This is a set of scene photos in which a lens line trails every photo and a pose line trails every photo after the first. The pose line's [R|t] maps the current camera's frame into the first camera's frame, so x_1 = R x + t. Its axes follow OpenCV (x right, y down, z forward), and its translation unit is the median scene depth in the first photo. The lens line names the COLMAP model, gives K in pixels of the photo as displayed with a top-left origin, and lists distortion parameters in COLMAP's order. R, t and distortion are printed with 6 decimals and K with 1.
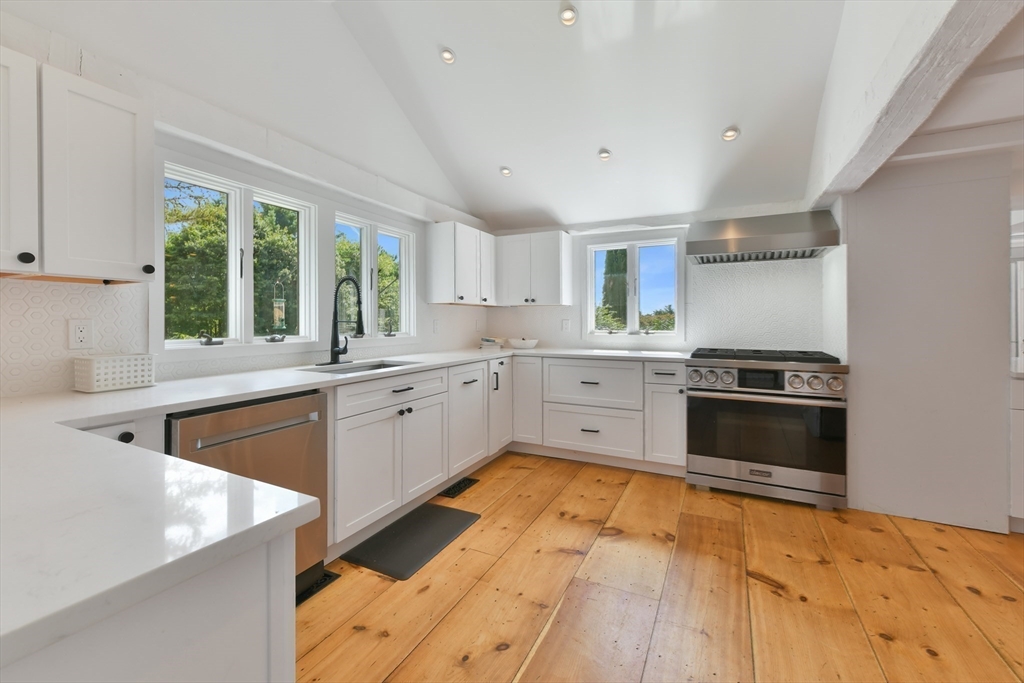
lens RADIAL K [[418.6, 0, 509.0], [0, 418.6, 332.1], [0, 0, 1]] dist [0.002029, 0.000349]
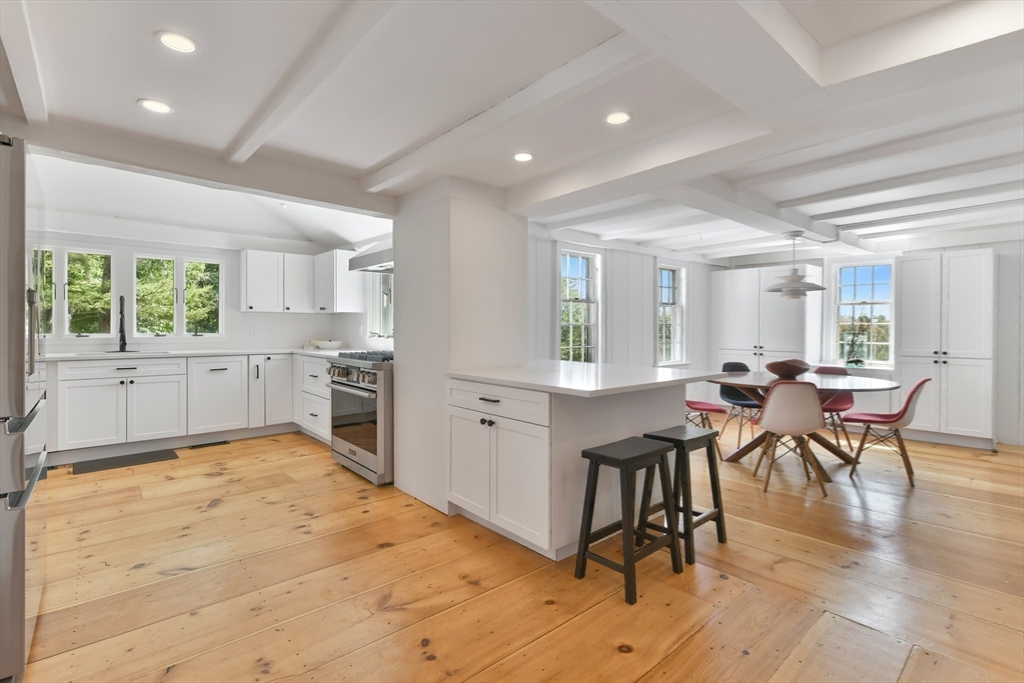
lens RADIAL K [[486.7, 0, 514.1], [0, 486.7, 334.8], [0, 0, 1]] dist [0.001321, 0.000087]
pose [[0.932181, 0.018605, -0.361513, 1.800805], [-0.021932, 0.999746, -0.005102, -0.011381], [0.361327, 0.012684, 0.932353, -0.182173]]
